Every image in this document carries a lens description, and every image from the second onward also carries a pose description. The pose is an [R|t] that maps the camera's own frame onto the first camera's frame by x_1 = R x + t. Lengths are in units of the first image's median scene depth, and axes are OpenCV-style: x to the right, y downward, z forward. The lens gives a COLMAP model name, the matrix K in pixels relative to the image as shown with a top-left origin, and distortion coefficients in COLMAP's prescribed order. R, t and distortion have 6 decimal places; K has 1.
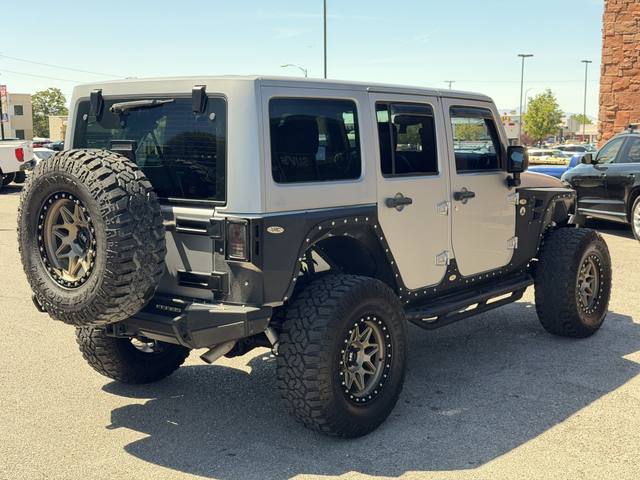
lens RADIAL K [[898.1, 0, 320.0], [0, 898.1, 240.0], [0, 0, 1]] dist [0.136687, -0.071705]
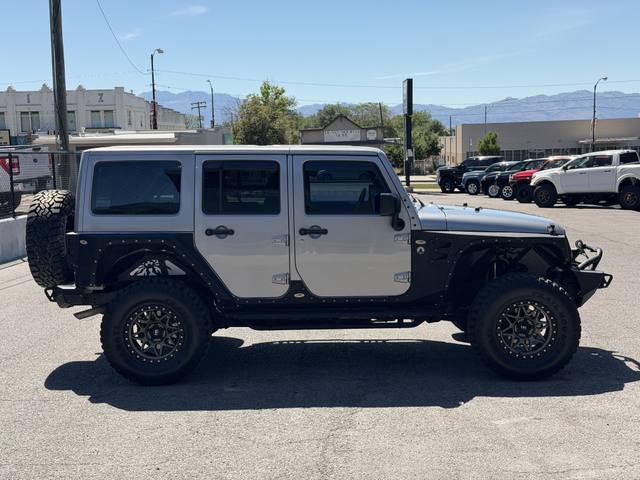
lens RADIAL K [[898.1, 0, 320.0], [0, 898.1, 240.0], [0, 0, 1]] dist [0.136687, -0.071705]
pose [[0.627676, 0.076336, -0.774723, 1.297452], [-0.083300, 0.996053, 0.030655, -0.087961], [0.774005, 0.045293, 0.631557, 0.245137]]
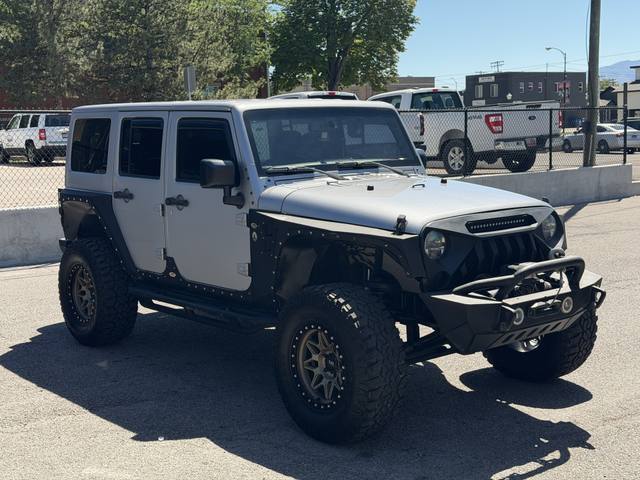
lens RADIAL K [[898.1, 0, 320.0], [0, 898.1, 240.0], [0, 0, 1]] dist [0.136687, -0.071705]
pose [[-0.209257, 0.138229, -0.968041, 1.326486], [-0.093569, 0.982586, 0.160532, -0.219238], [0.973374, 0.124171, -0.192679, 1.566697]]
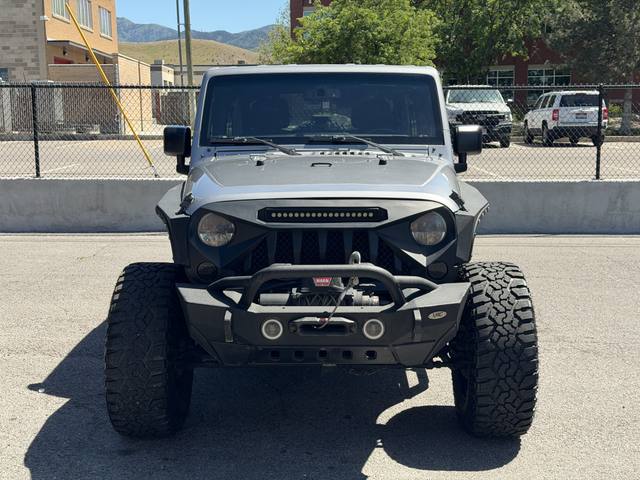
lens RADIAL K [[898.1, 0, 320.0], [0, 898.1, 240.0], [0, 0, 1]] dist [0.136687, -0.071705]
pose [[-0.787874, 0.093843, -0.608644, 0.794063], [-0.065819, 0.969829, 0.234733, -0.259673], [0.612309, 0.225001, -0.757927, 2.174440]]
